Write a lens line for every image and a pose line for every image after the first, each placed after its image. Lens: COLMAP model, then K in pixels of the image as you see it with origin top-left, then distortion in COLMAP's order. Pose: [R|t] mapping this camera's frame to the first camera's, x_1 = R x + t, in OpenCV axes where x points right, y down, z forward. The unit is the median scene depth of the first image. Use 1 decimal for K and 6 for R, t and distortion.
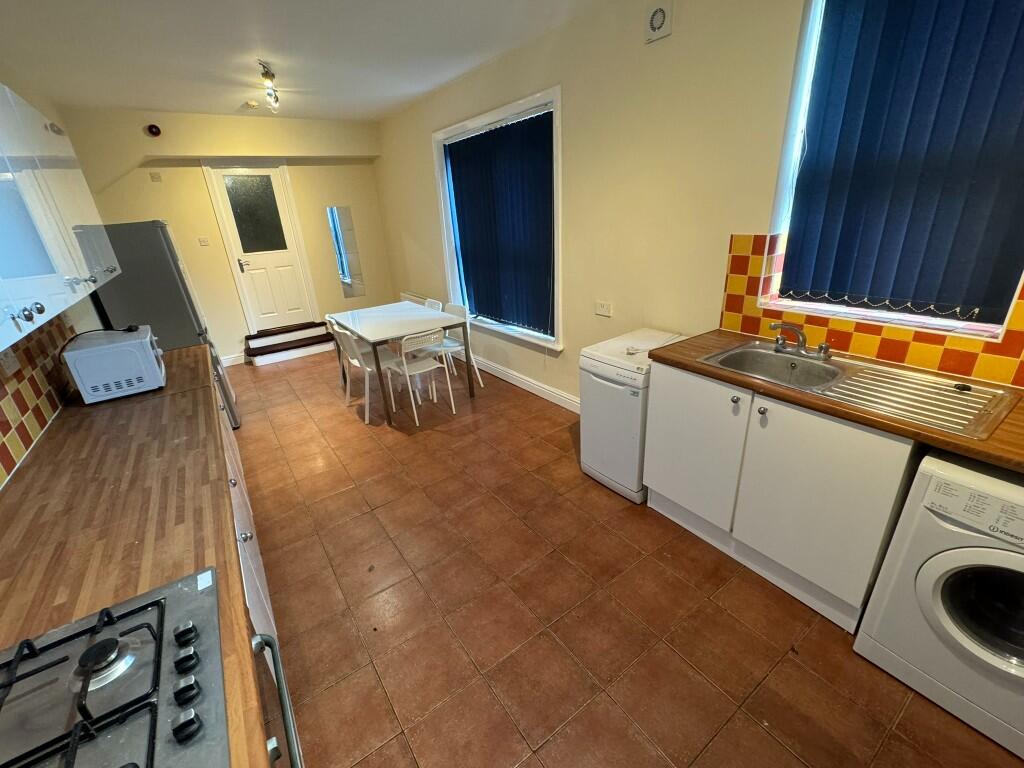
lens RADIAL K [[437.9, 0, 511.9], [0, 437.9, 383.5], [0, 0, 1]] dist [-0.001631, 0.000166]
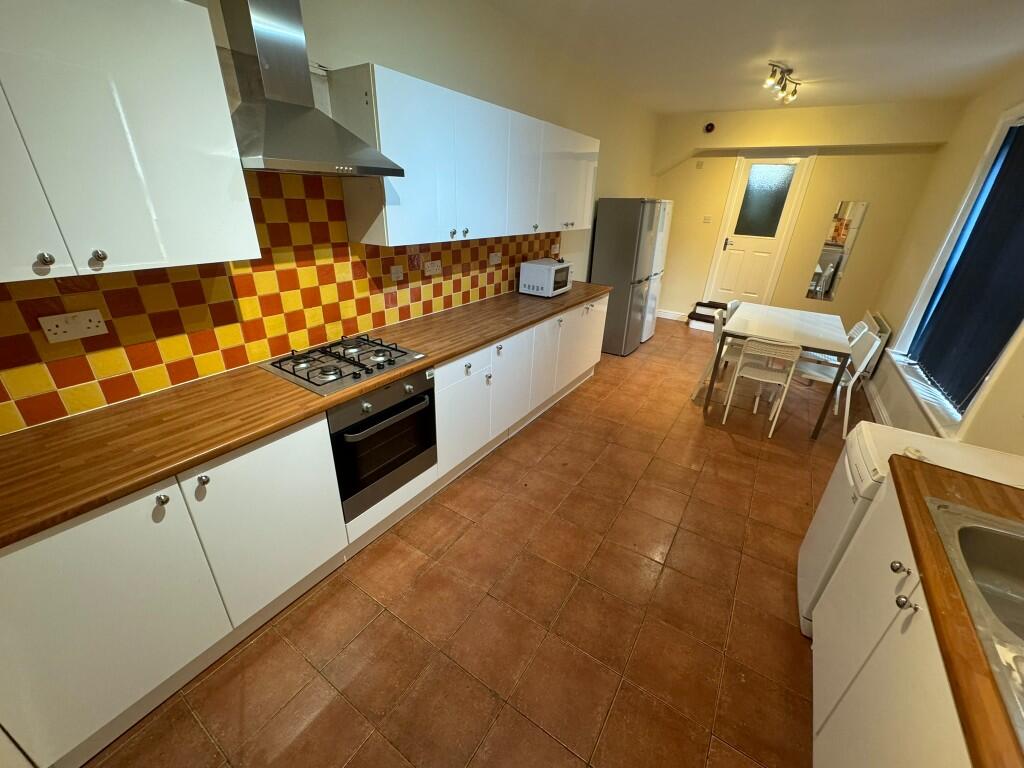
lens RADIAL K [[407.2, 0, 509.1], [0, 407.2, 382.3], [0, 0, 1]] dist [-0.000880, 0.000220]
pose [[0.360021, 0.453912, -0.815076, 0.337125], [-0.405745, 0.862889, 0.301320, -0.070131], [0.840093, 0.222231, 0.494830, 0.100746]]
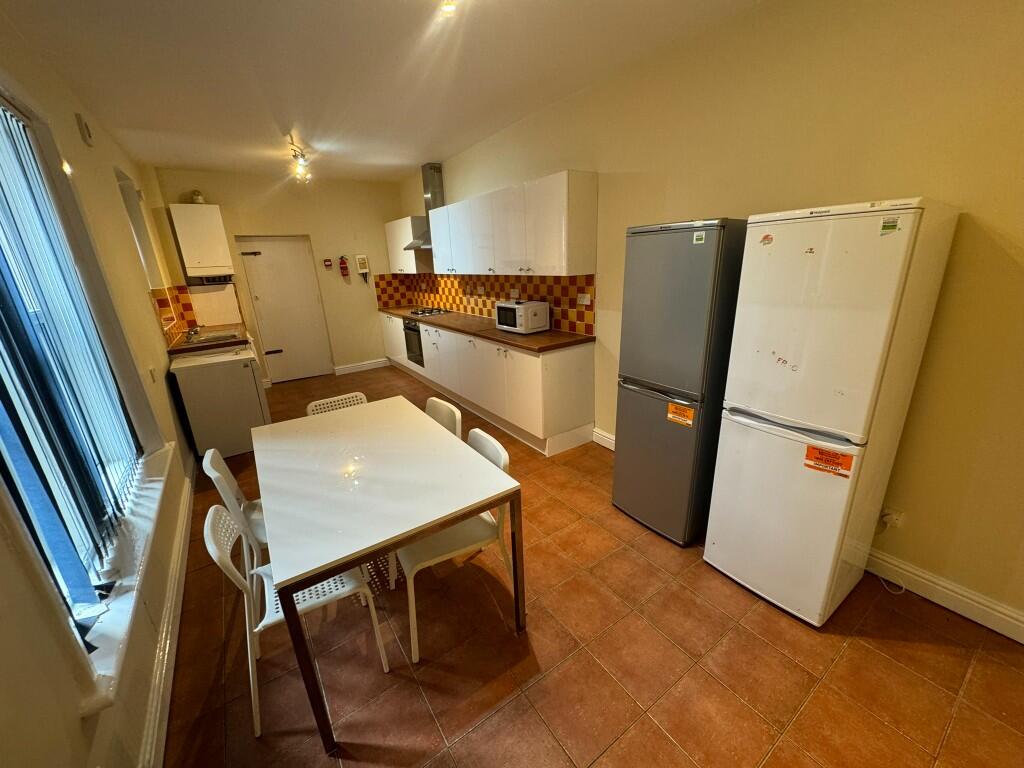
lens RADIAL K [[407.2, 0, 511.3], [0, 407.2, 385.8], [0, 0, 1]] dist [-0.000880, 0.000220]
pose [[-0.984656, 0.161833, 0.065281, -0.542867], [0.163431, 0.724077, 0.670077, -0.597204], [0.061172, 0.670465, -0.739415, 1.462849]]
